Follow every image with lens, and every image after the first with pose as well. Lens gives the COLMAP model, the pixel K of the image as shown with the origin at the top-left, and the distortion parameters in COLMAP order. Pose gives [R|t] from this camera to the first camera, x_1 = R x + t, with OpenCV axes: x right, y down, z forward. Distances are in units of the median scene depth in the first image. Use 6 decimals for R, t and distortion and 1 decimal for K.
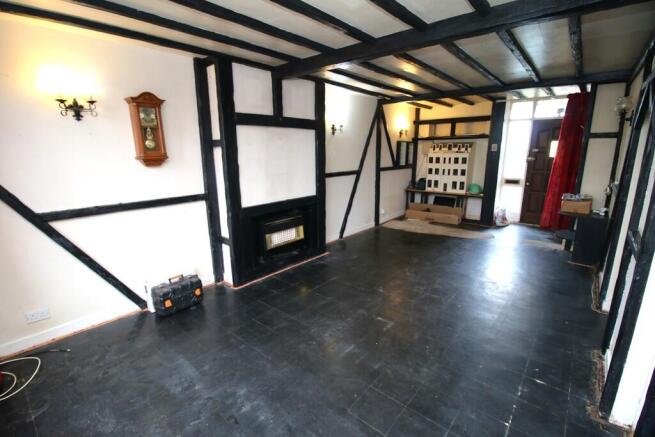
lens RADIAL K [[306.0, 0, 326.8], [0, 306.0, 218.3], [0, 0, 1]] dist [-0.013696, -0.002242]
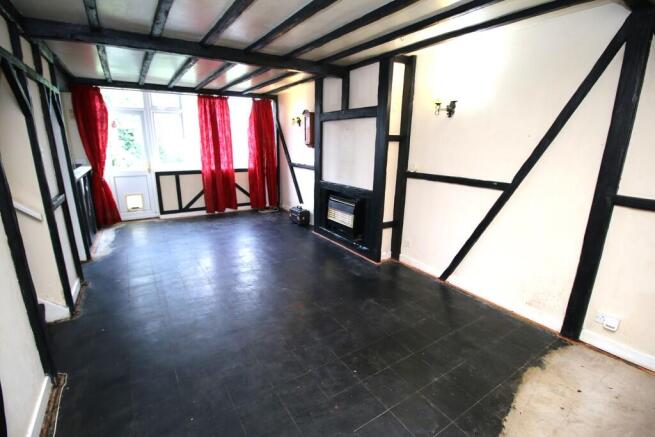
lens RADIAL K [[306.0, 0, 327.1], [0, 306.0, 220.7], [0, 0, 1]] dist [-0.013696, -0.002242]
pose [[-0.294198, 0.249051, -0.922725, 0.867729], [-0.212534, 0.924230, 0.317221, -0.257200], [0.931814, 0.289436, -0.218974, 1.122561]]
